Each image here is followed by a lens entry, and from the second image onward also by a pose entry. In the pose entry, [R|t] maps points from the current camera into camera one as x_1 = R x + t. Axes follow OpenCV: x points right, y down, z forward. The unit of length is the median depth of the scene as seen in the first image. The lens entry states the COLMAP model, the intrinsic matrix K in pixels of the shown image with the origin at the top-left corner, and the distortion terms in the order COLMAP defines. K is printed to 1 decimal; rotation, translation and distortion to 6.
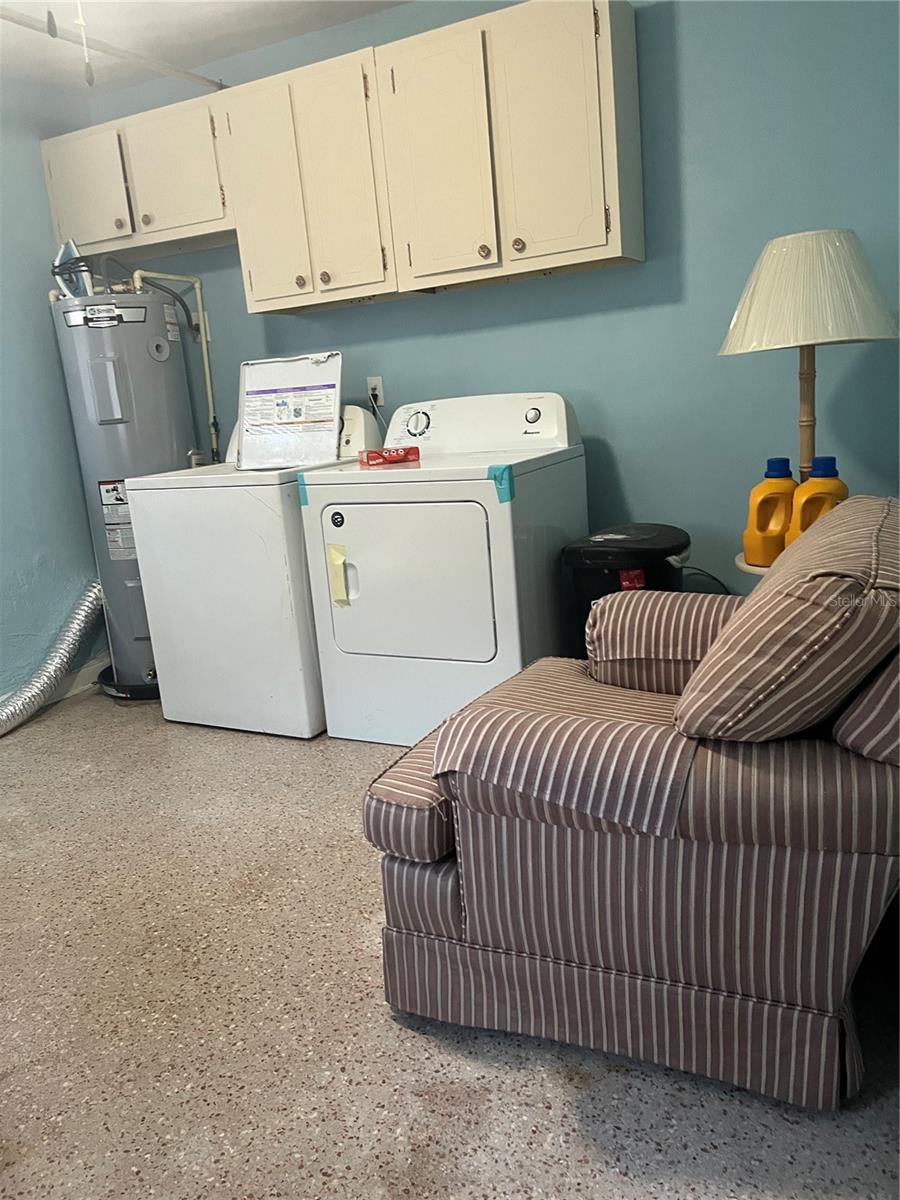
lens RADIAL K [[906.1, 0, 454.2], [0, 906.1, 591.3], [0, 0, 1]] dist [0.071581, -0.101812]
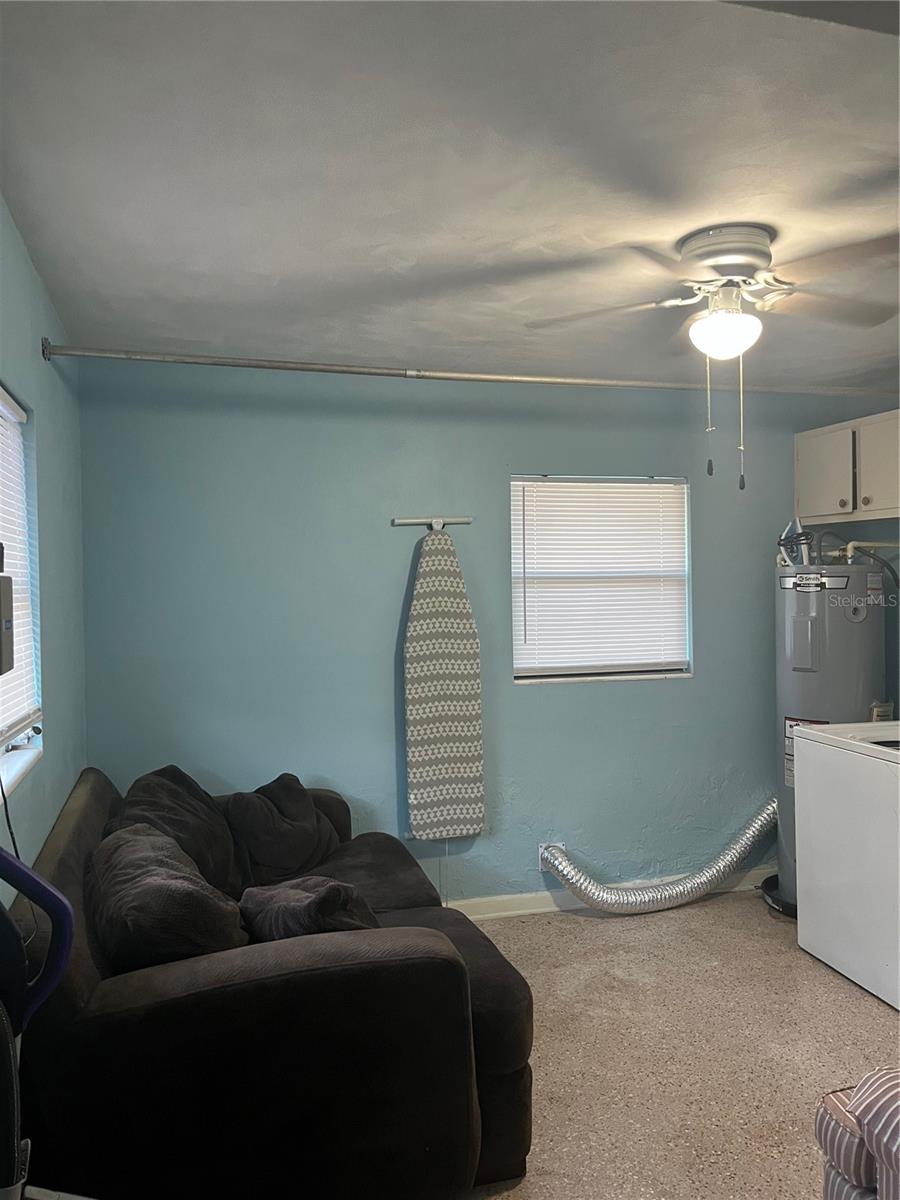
lens RADIAL K [[906.1, 0, 442.8], [0, 906.1, 593.0], [0, 0, 1]] dist [0.071581, -0.101812]
pose [[0.659766, 0.086159, -0.746516, 0.180335], [-0.208712, 0.975331, -0.071891, -0.100325], [0.721906, 0.203238, 0.661473, -0.116364]]
